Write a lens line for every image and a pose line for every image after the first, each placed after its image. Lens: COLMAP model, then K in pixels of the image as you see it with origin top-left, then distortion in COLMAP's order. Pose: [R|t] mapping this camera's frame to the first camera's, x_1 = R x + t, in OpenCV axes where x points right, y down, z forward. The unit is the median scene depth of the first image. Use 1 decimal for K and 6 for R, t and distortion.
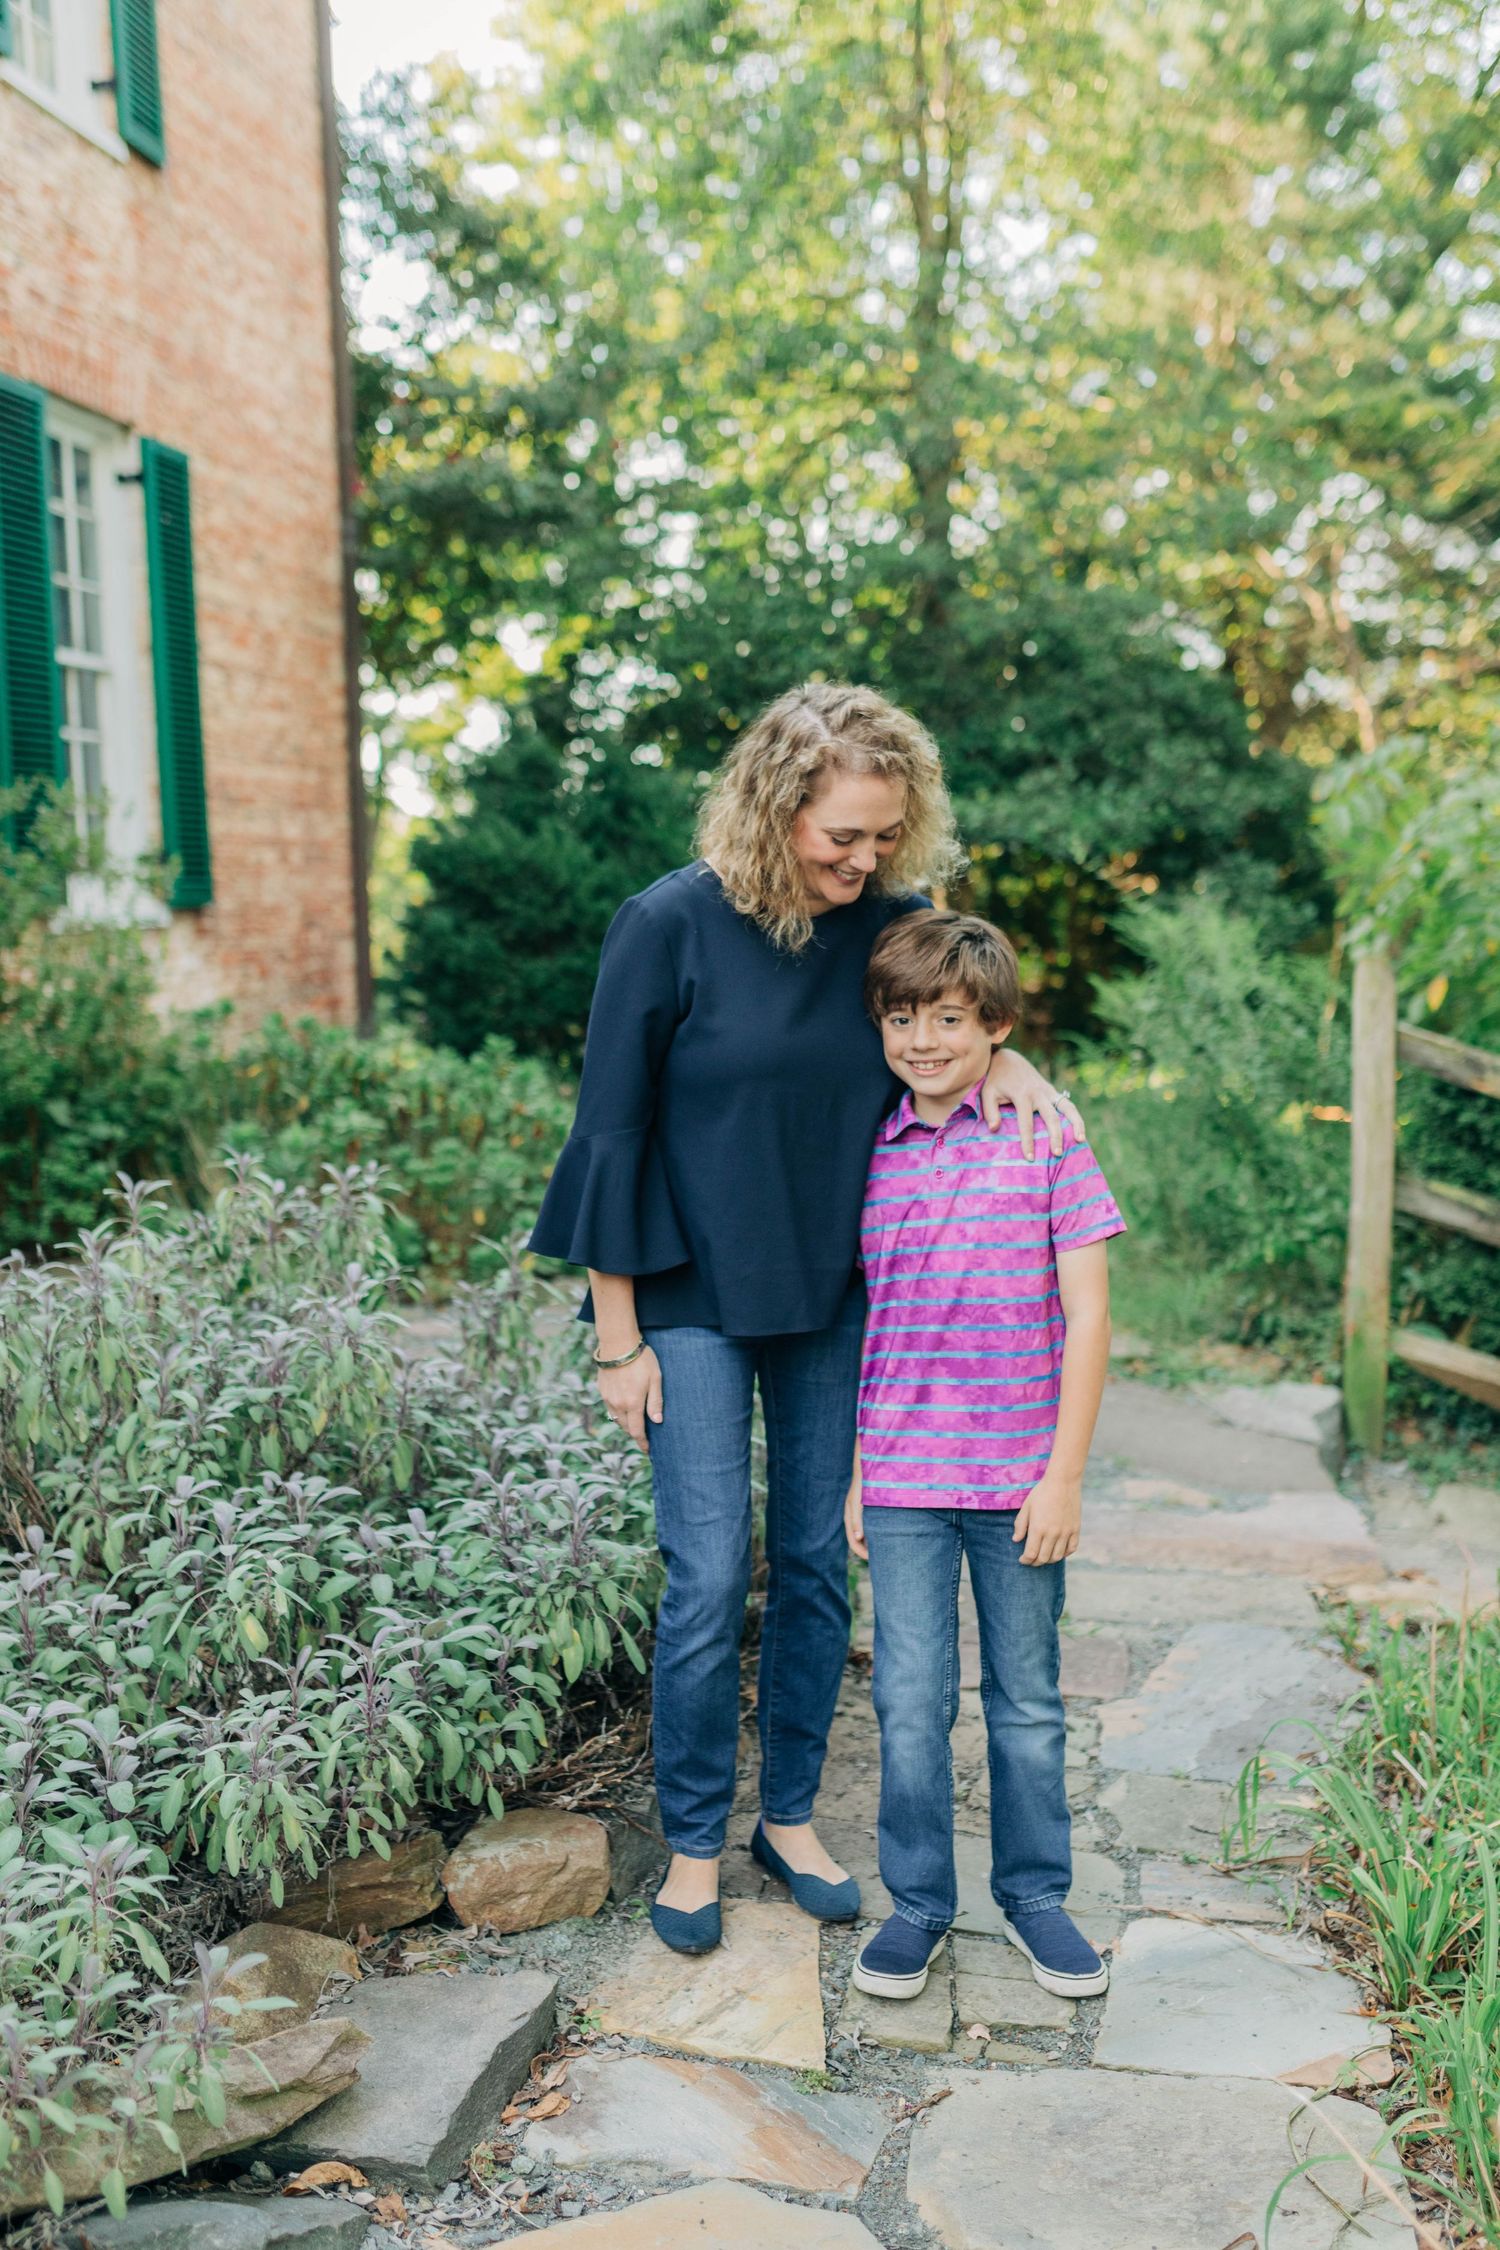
lens RADIAL K [[2143.9, 0, 766.3], [0, 2143.9, 1184.7], [0, 0, 1]] dist [-0.017462, 0.000000]
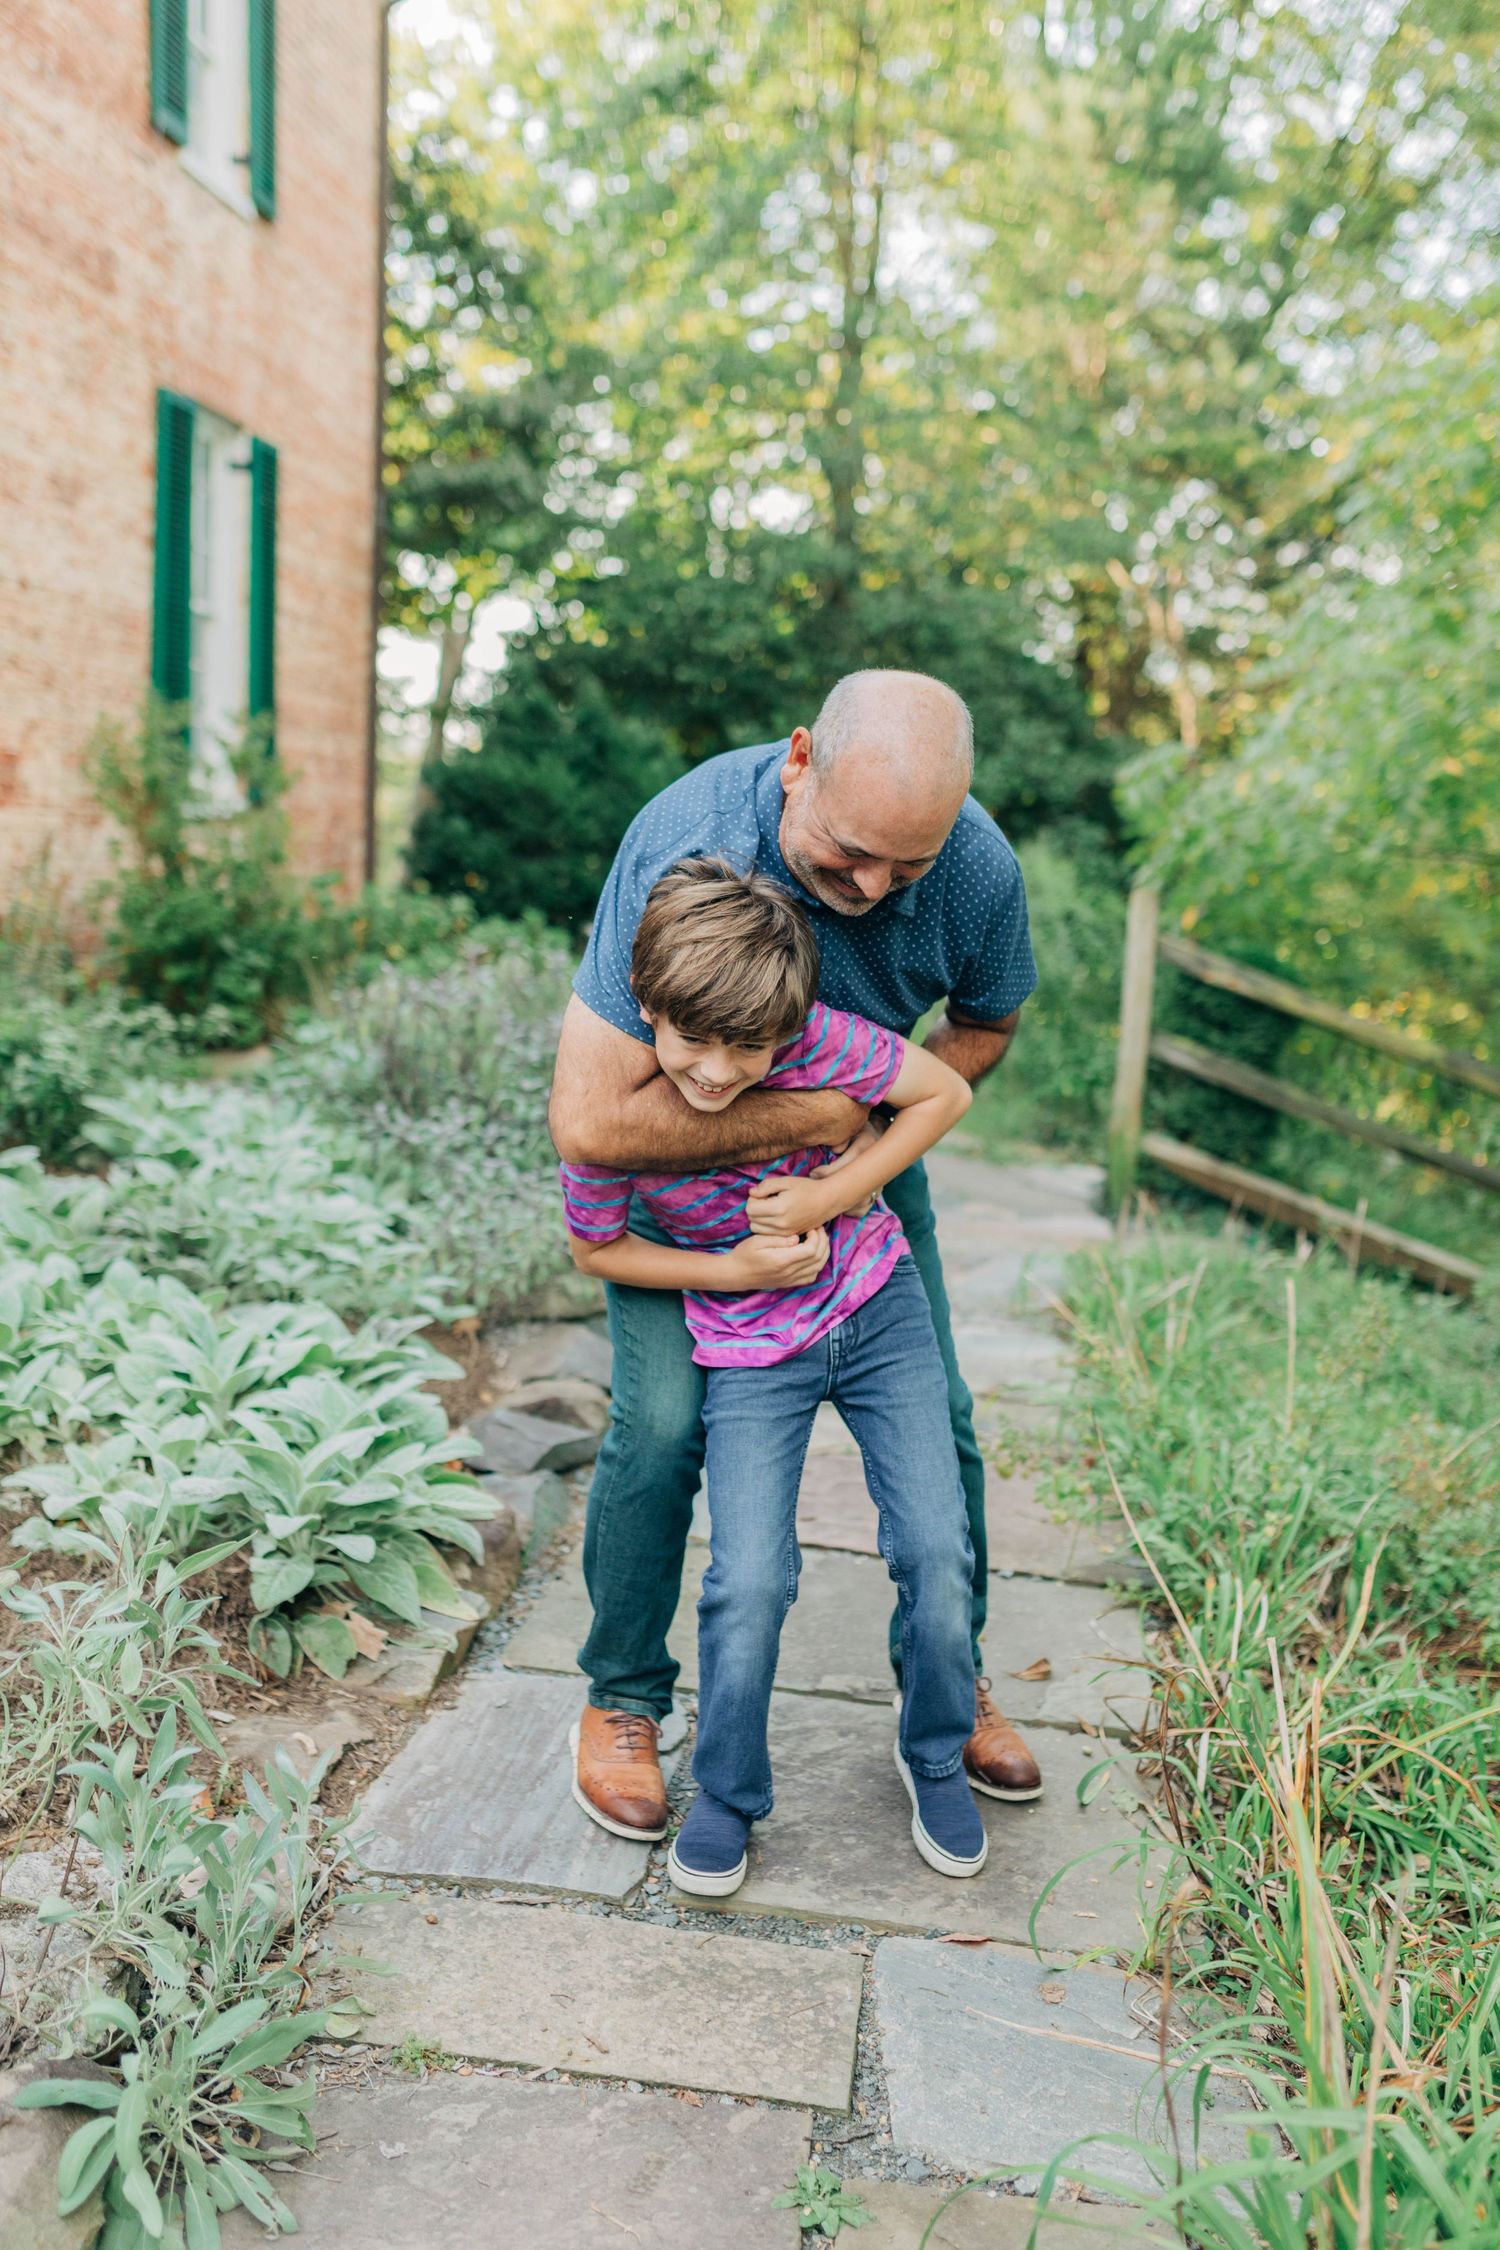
lens RADIAL K [[2143.9, 0, 766.6], [0, 2143.9, 1194.4], [0, 0, 1]] dist [-0.017462, 0.000000]
pose [[0.995498, 0.054345, 0.077653, -0.054706], [-0.056764, 0.997958, 0.029292, 0.049163], [-0.075903, -0.033568, 0.996550, -0.304718]]
